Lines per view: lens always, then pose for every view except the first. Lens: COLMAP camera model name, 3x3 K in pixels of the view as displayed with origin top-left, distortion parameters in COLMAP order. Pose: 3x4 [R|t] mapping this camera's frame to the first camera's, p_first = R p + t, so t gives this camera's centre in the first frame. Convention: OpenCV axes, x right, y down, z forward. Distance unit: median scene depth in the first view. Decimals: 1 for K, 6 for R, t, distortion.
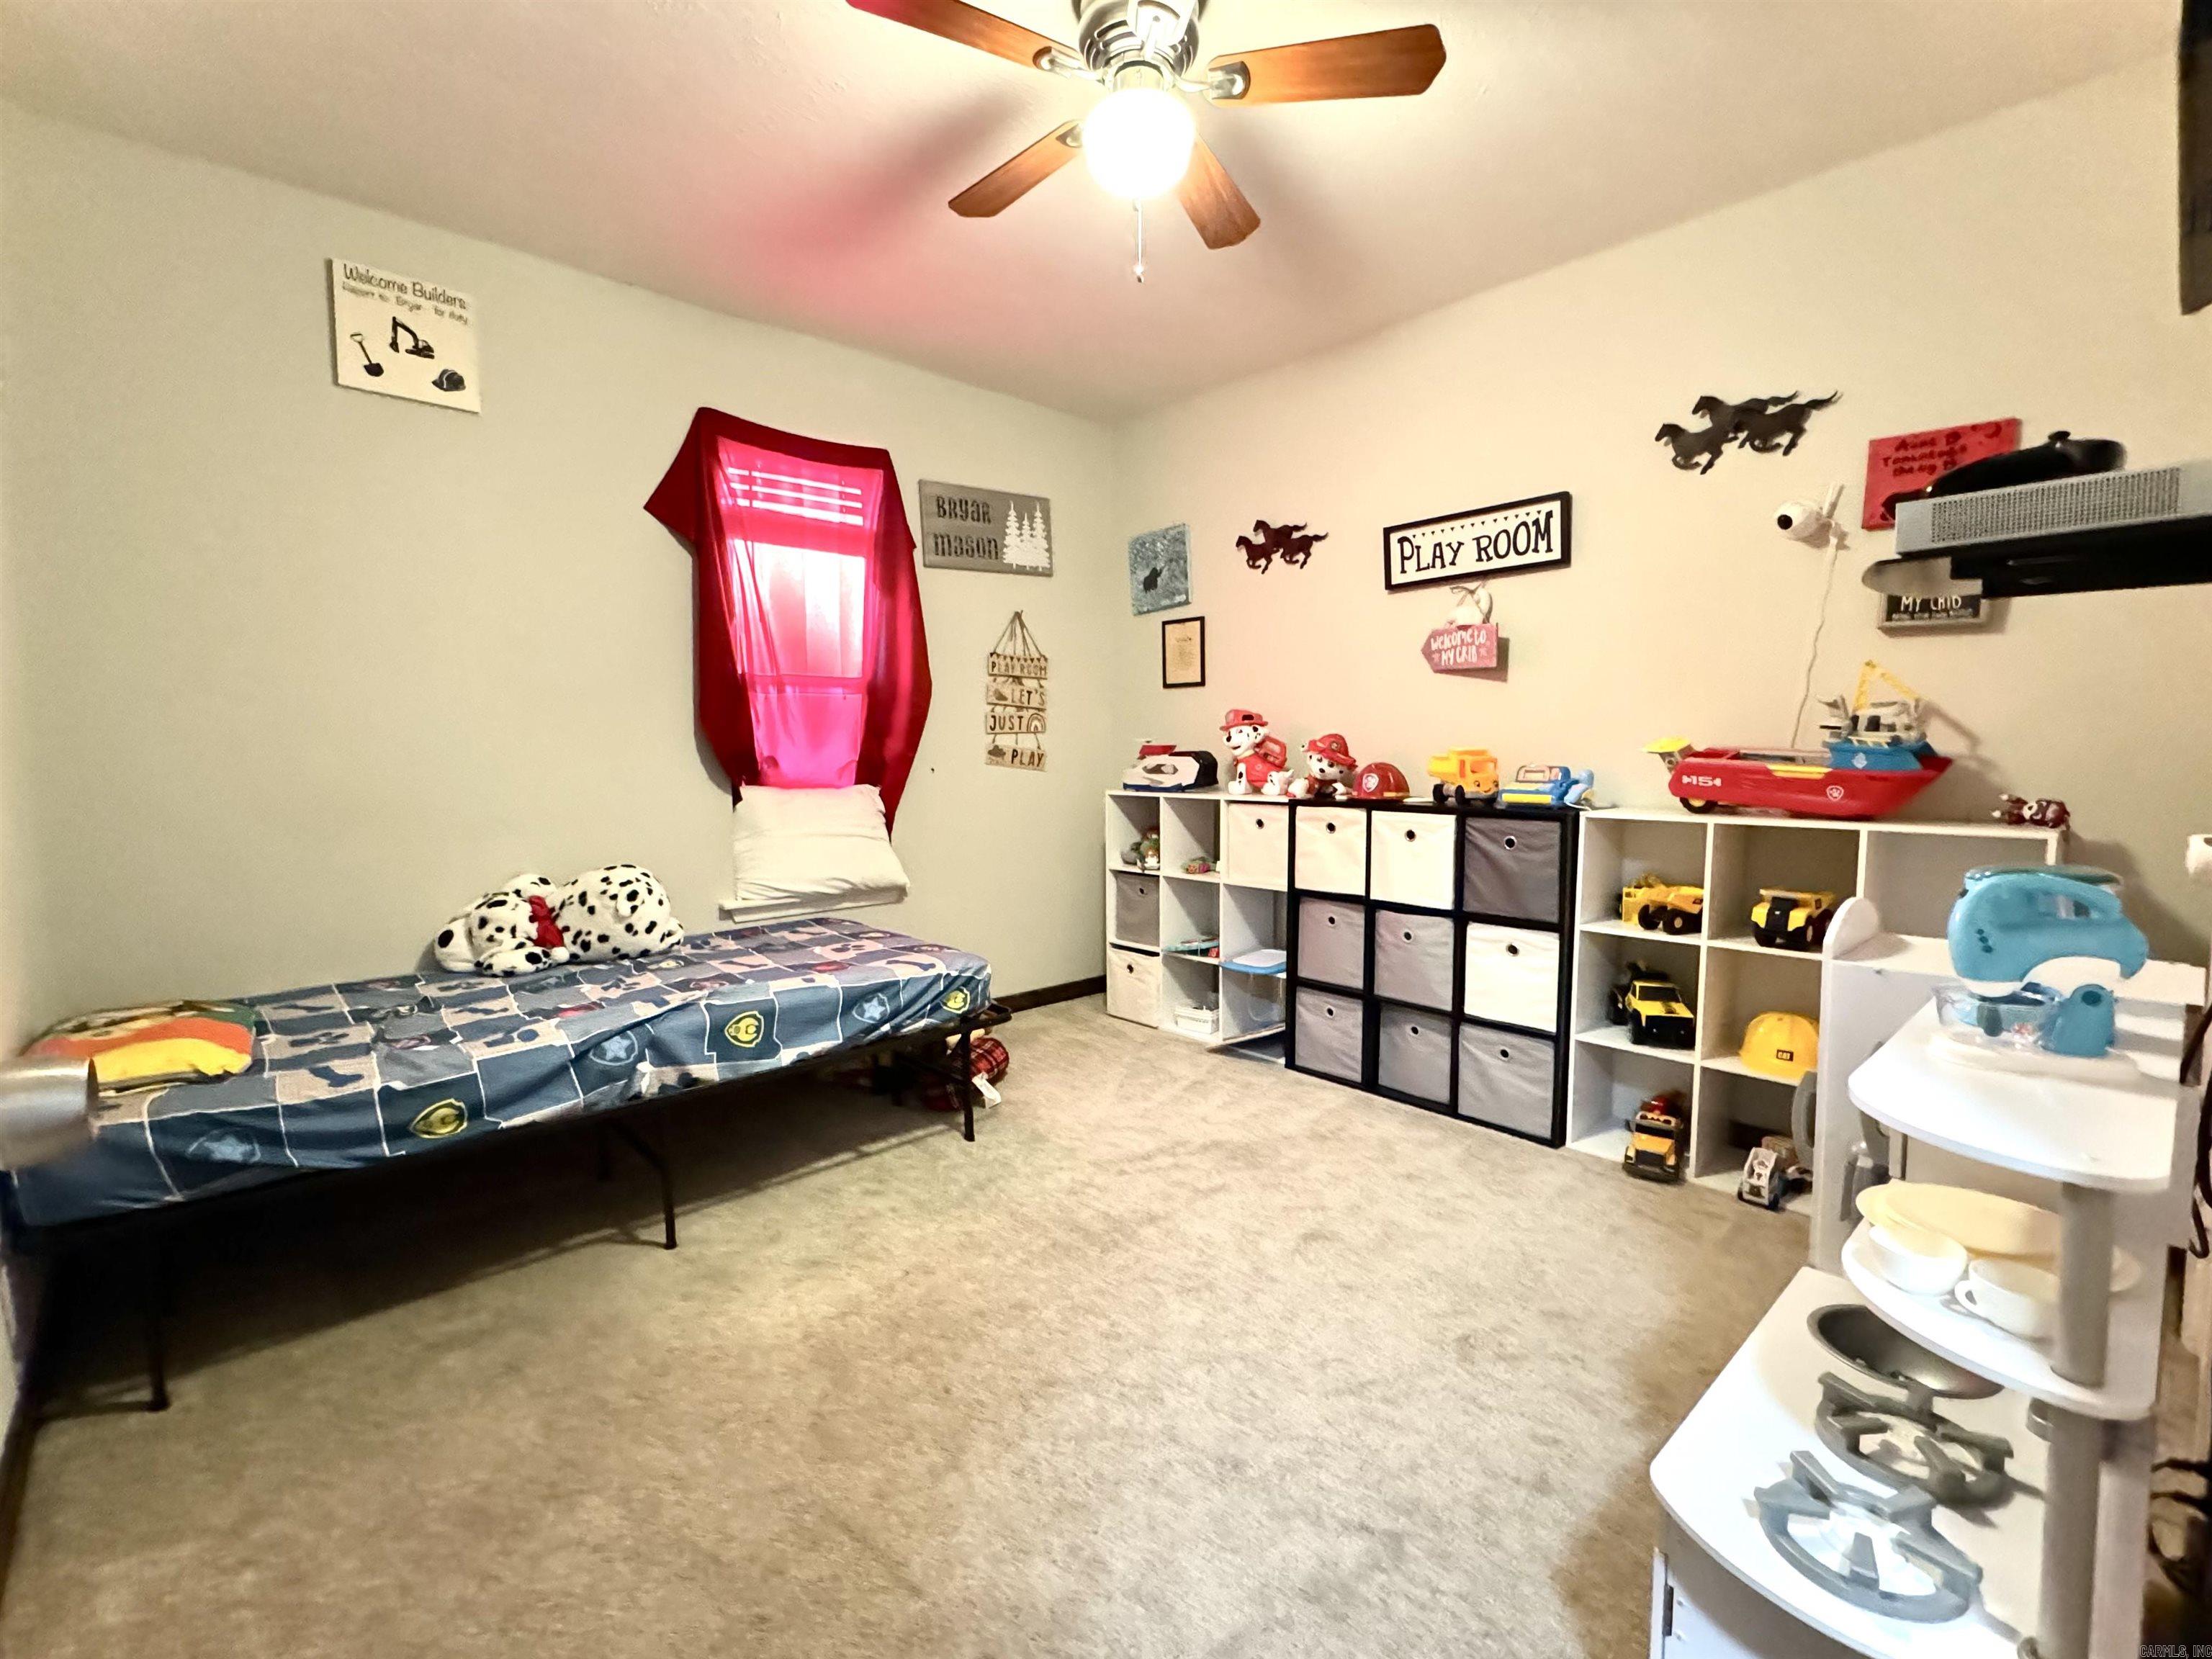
lens RADIAL K [[983.8, 0, 1103.5], [0, 983.8, 827.8], [0, 0, 1]] dist [-0.000406, 0.000172]
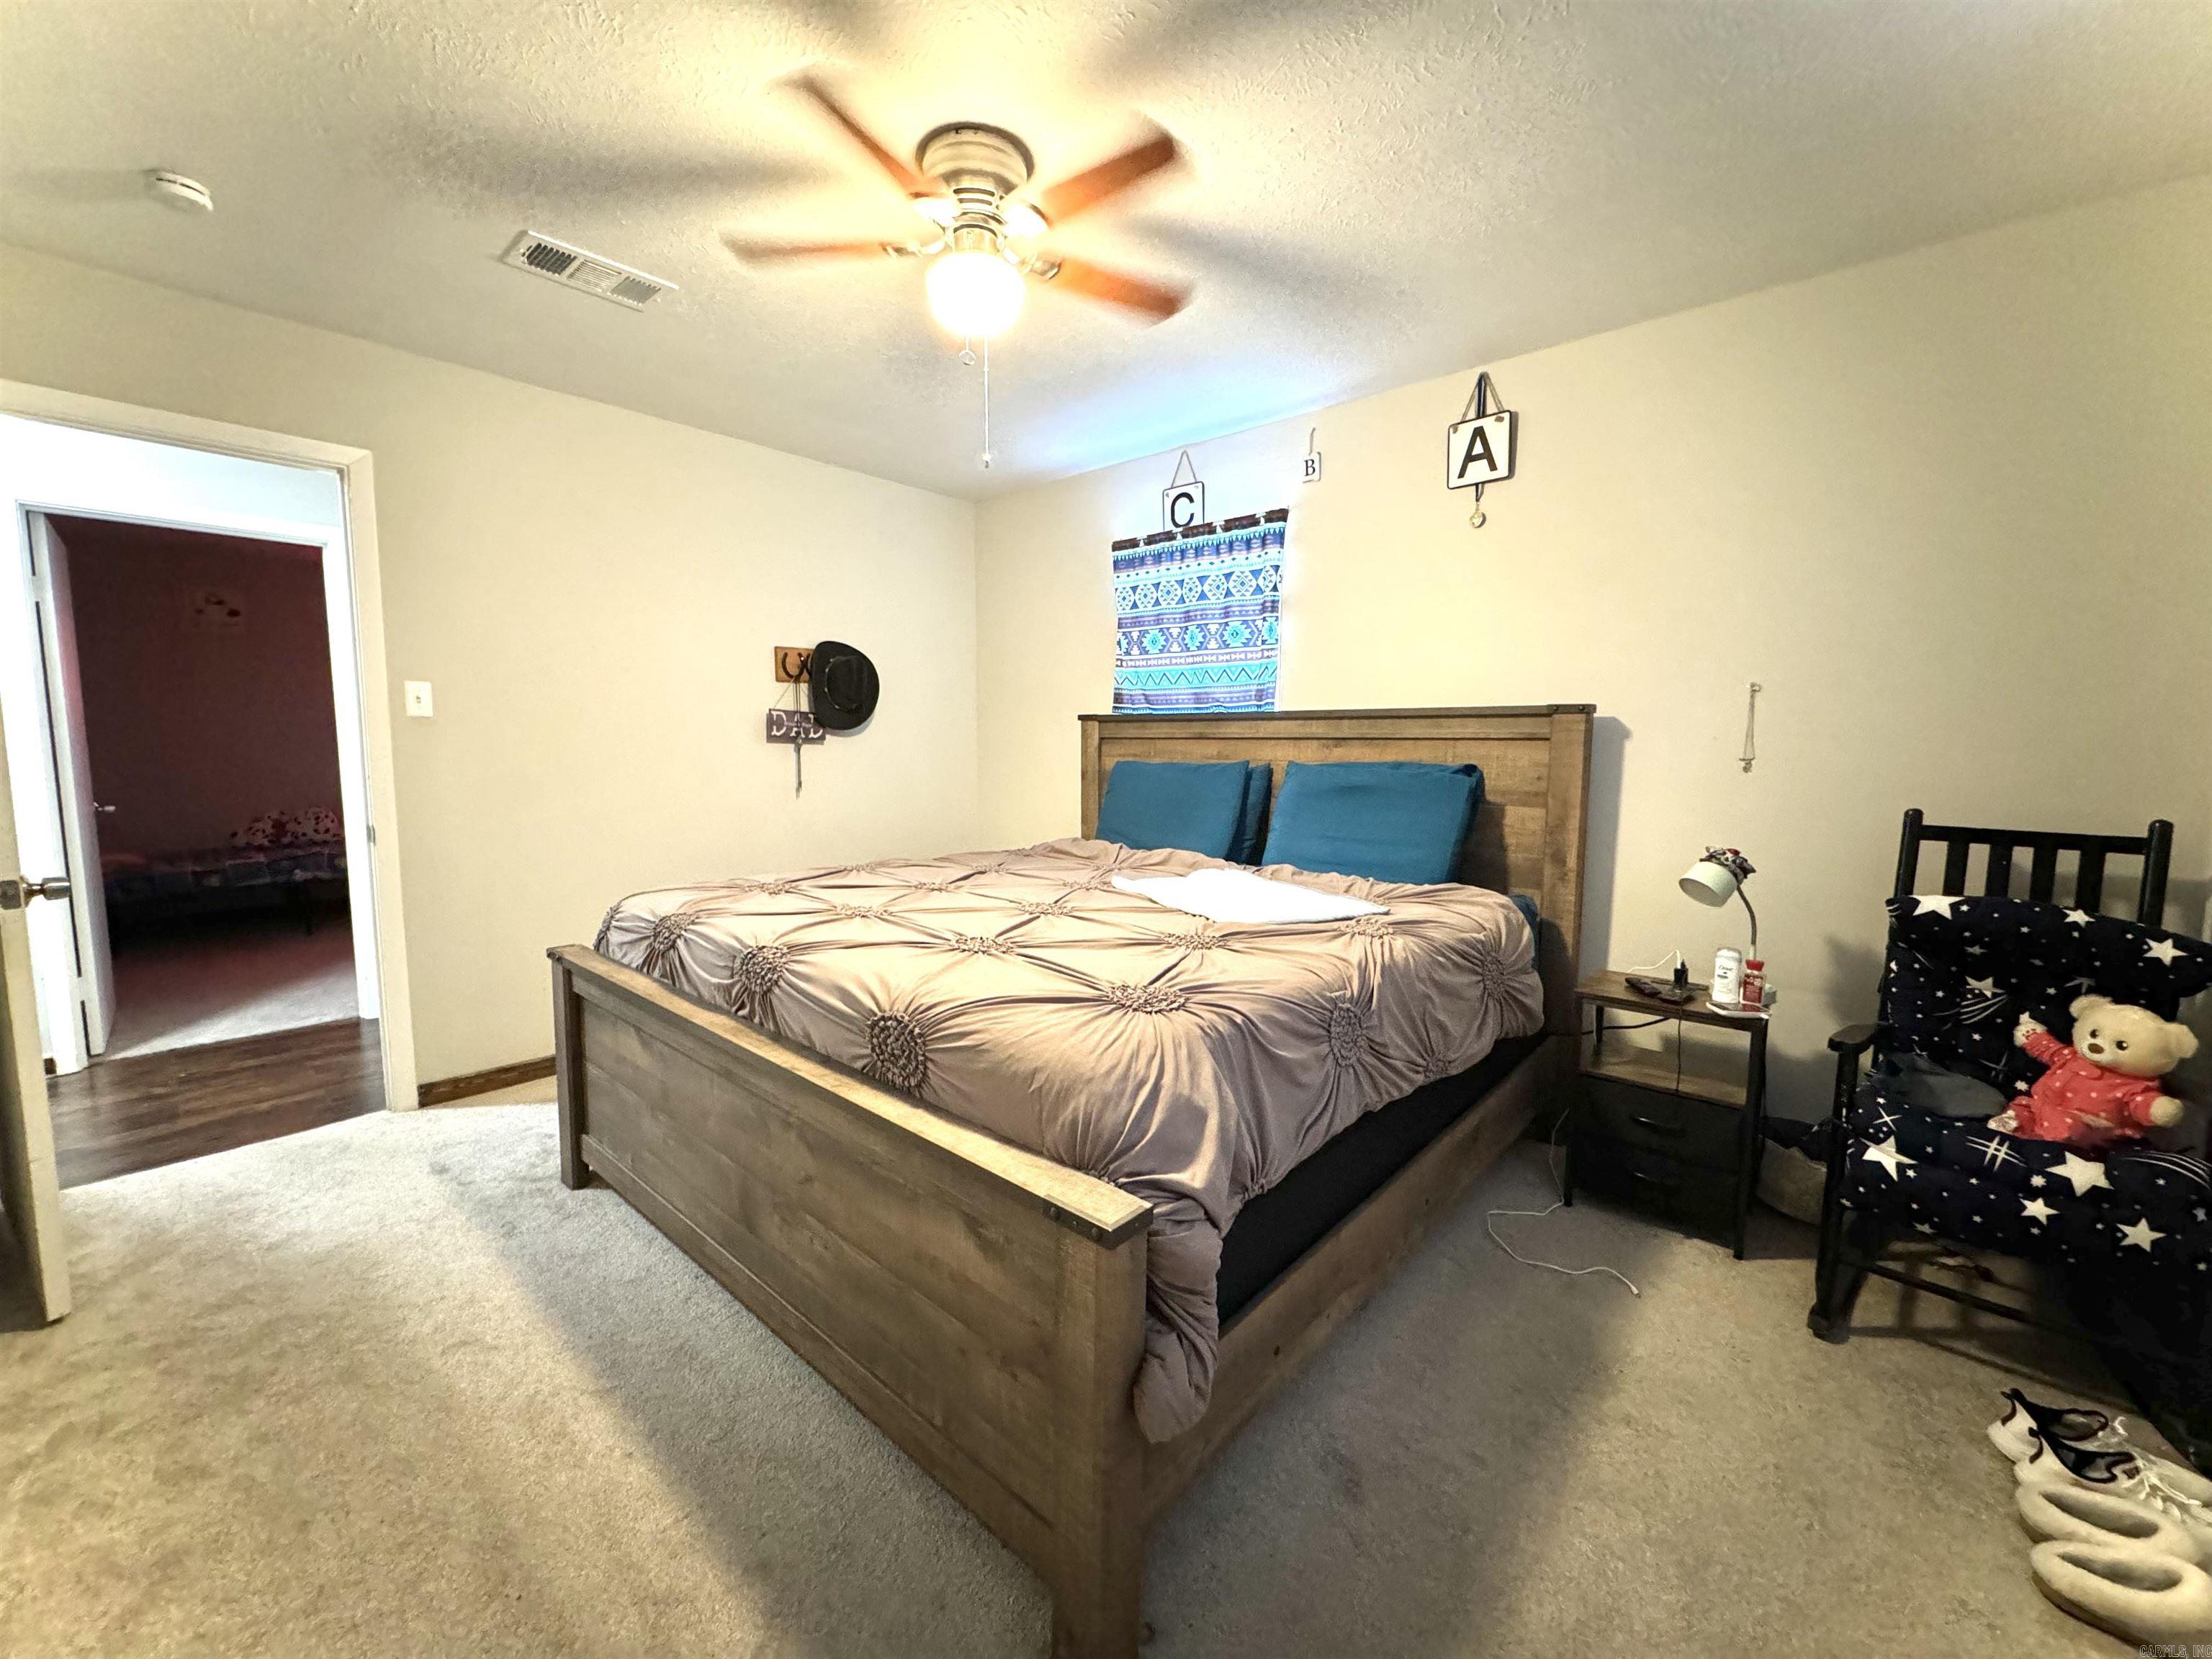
lens RADIAL K [[881.3, 0, 1108.8], [0, 881.3, 824.9], [0, 0, 1]] dist [-0.000493, 0.000671]
pose [[0.995568, -0.002815, 0.094001, 1.378568], [0.001219, 0.999854, 0.017035, 0.052711], [-0.094035, -0.016845, 0.995426, -1.494534]]
